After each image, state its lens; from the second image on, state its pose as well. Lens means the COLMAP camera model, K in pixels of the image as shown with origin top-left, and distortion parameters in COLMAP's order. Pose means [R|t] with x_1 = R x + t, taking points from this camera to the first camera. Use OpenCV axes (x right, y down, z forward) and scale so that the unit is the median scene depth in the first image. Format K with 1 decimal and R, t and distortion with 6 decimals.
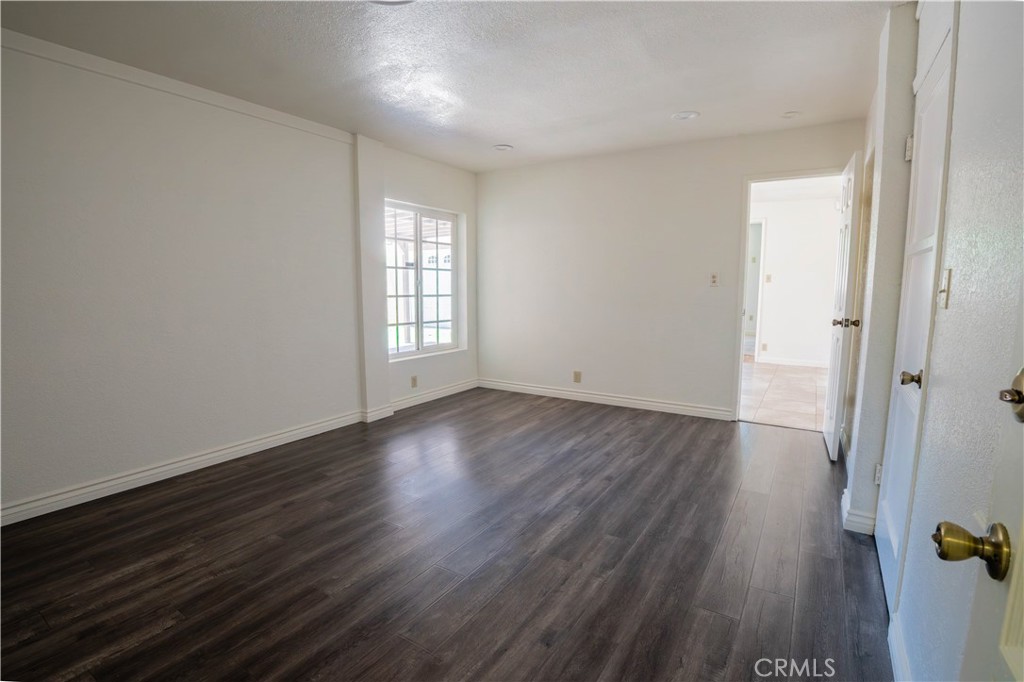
lens RADIAL K [[446.5, 0, 515.4], [0, 446.5, 343.5], [0, 0, 1]] dist [-0.054085, 0.007154]
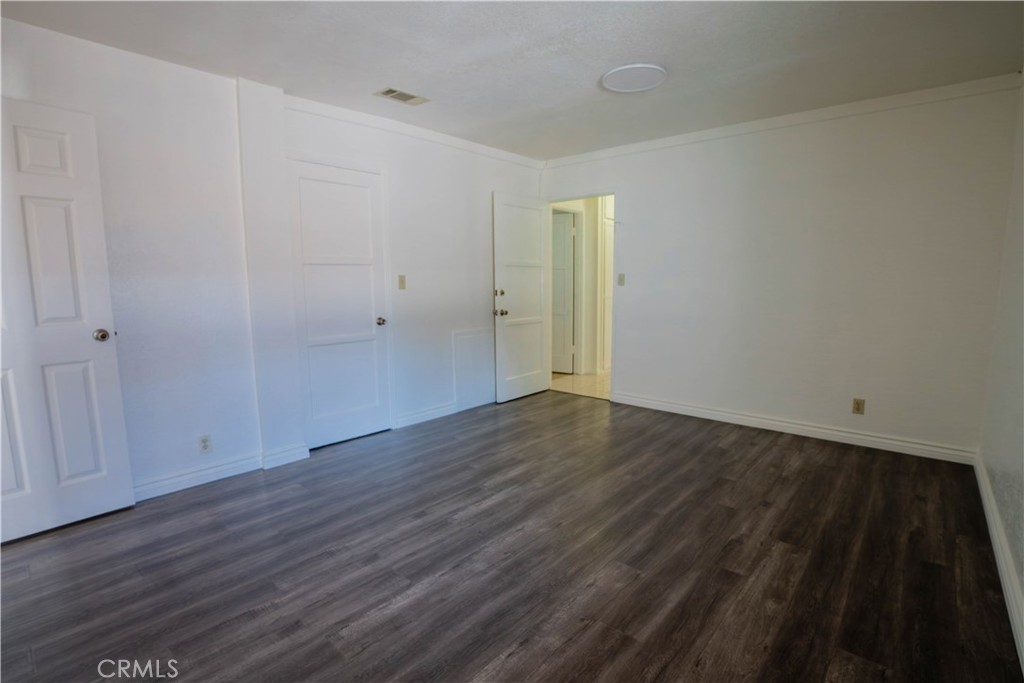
lens RADIAL K [[446.5, 0, 515.4], [0, 446.5, 344.0], [0, 0, 1]] dist [-0.054085, 0.007154]
pose [[-0.986442, -0.018230, 0.163094, -0.101410], [0.026313, 0.963384, 0.266831, -0.236202], [-0.161987, 0.267505, -0.949843, 1.743975]]
